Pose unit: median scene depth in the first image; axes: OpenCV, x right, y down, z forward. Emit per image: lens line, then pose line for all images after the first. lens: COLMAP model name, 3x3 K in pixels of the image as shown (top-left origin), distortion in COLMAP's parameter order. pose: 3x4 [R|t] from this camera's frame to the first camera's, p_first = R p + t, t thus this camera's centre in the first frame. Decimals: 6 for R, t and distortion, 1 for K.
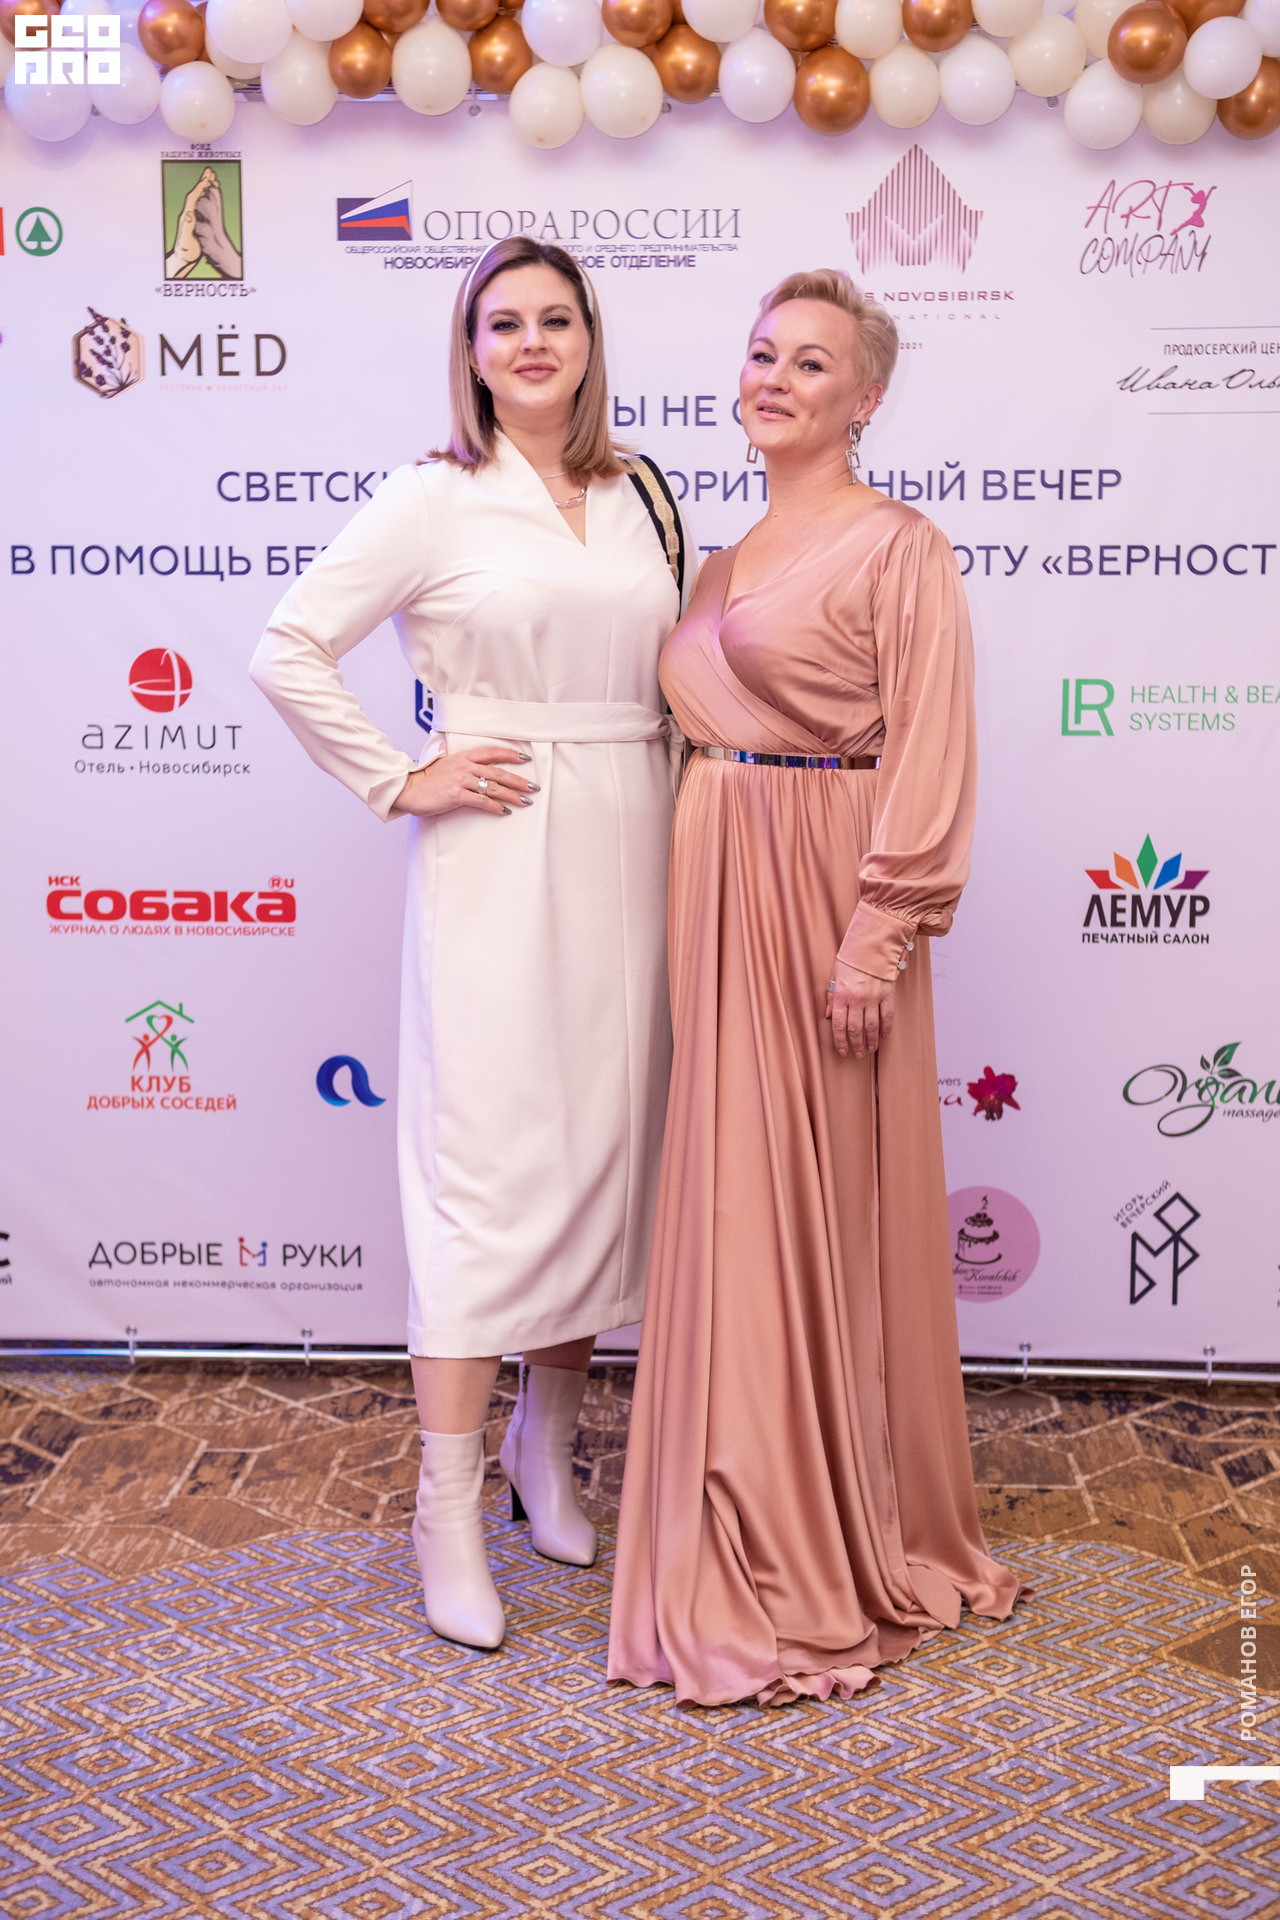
lens RADIAL K [[2678.7, 0, 635.0], [0, 2678.7, 951.7], [0, 0, 1]] dist [0.120654, 0.000000]
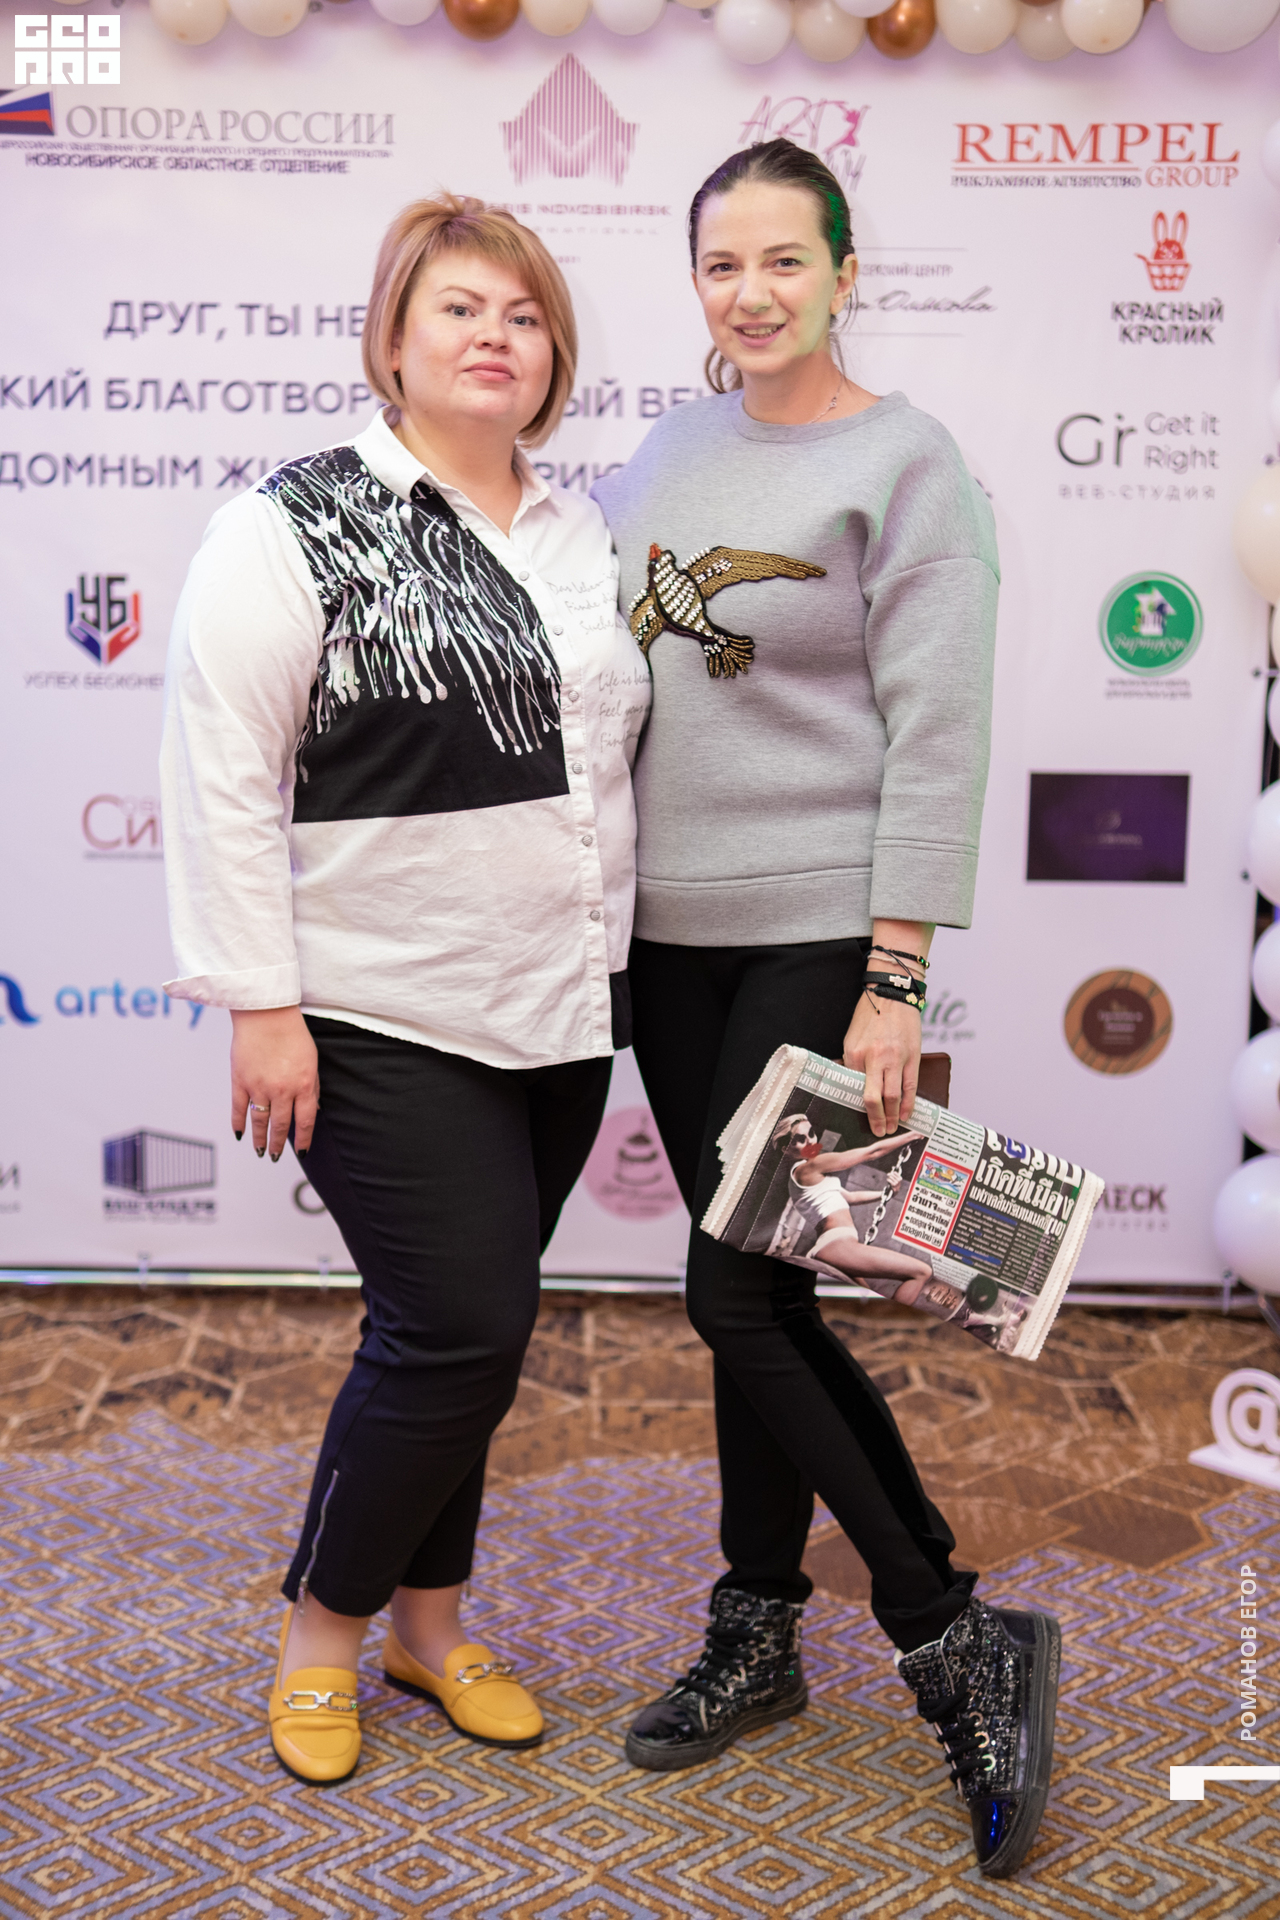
lens RADIAL K [[2678.7, 0, 617.8], [0, 2678.7, 954.2], [0, 0, 1]] dist [0.120654, 0.000000]
pose [[0.998673, 0.004229, 0.051333, 0.070180], [-0.005946, 0.999426, 0.033345, -0.003010], [-0.051163, -0.033606, 0.998125, 0.001910]]
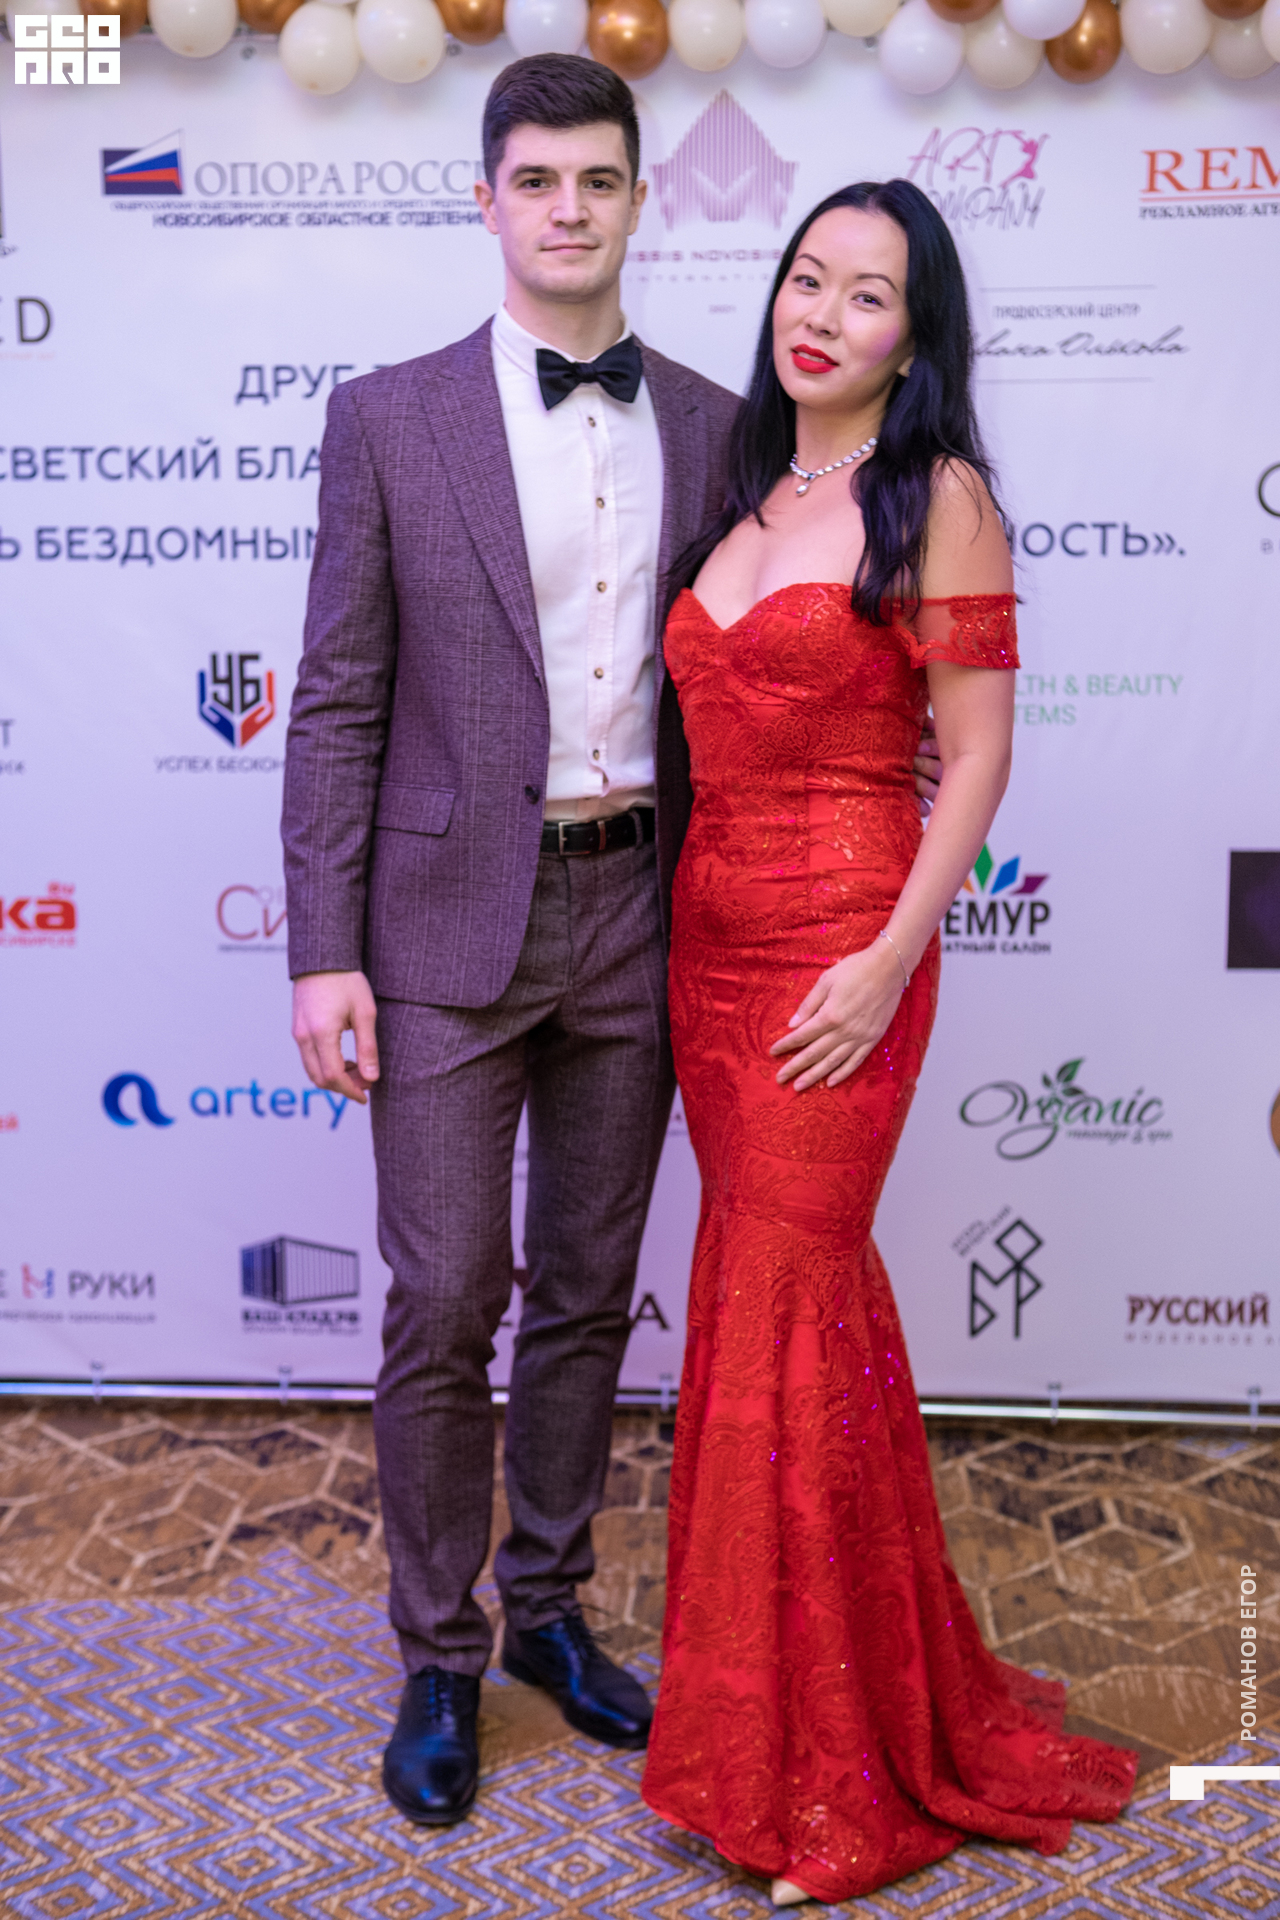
lens RADIAL K [[2678.7, 0, 633.4], [0, 2678.7, 950.3], [0, 0, 1]] dist [0.120654, 0.000000]
pose [[0.999814, -0.002846, -0.019079, 0.087710], [0.003305, 0.999705, 0.024048, -0.026953], [0.019005, -0.024107, 0.999529, 0.069542]]
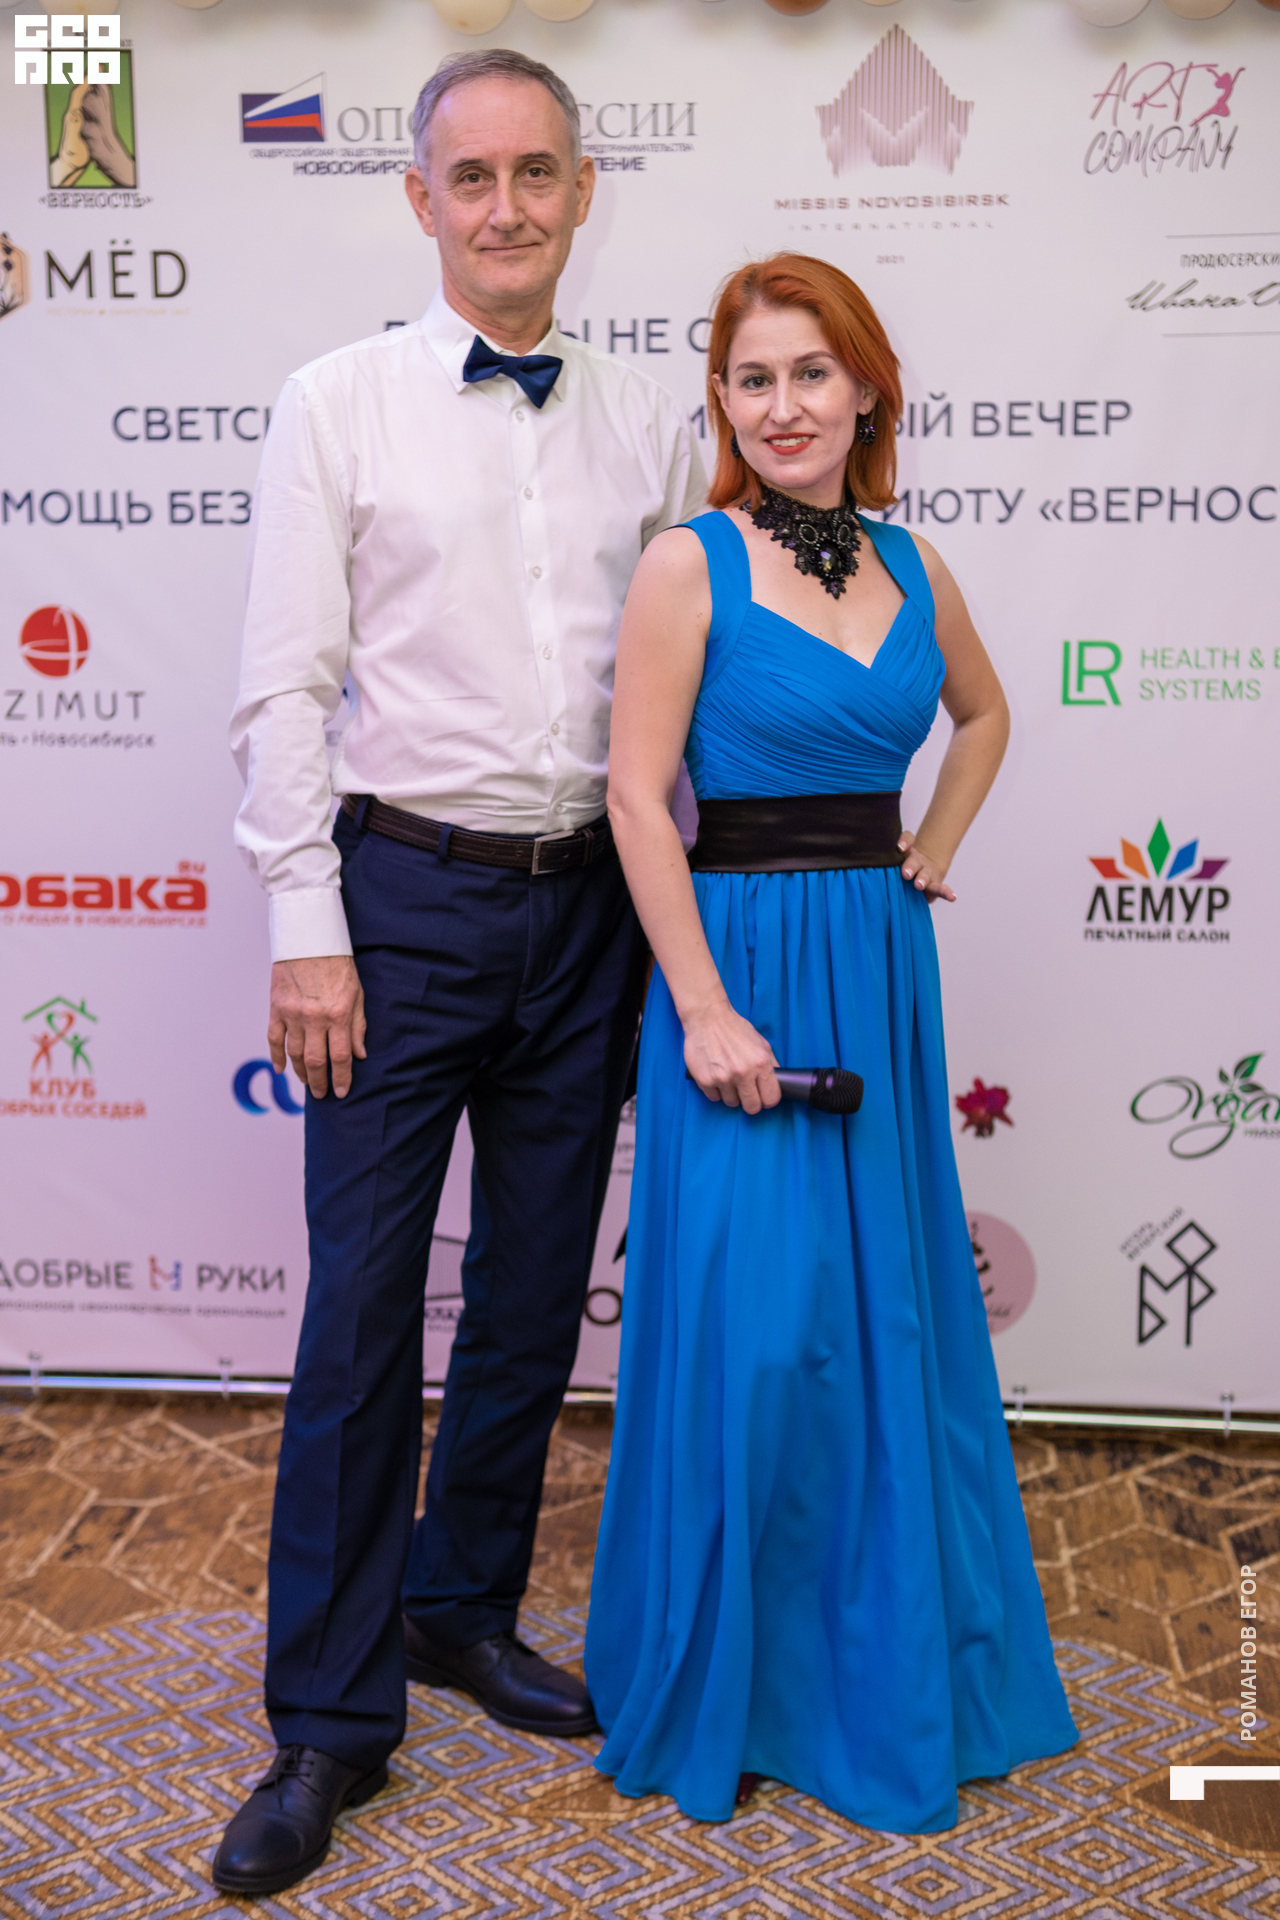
lens RADIAL K [[2678.7, 0, 633.4], [0, 2678.7, 962.1], [0, 0, 1]] dist [0.120654, 0.000000]
pose [[0.998721, 0.004876, -0.050327, 0.063487], [-0.003031, 0.999322, 0.036688, -0.028285], [0.050472, -0.036489, 0.998059, 0.111103]]
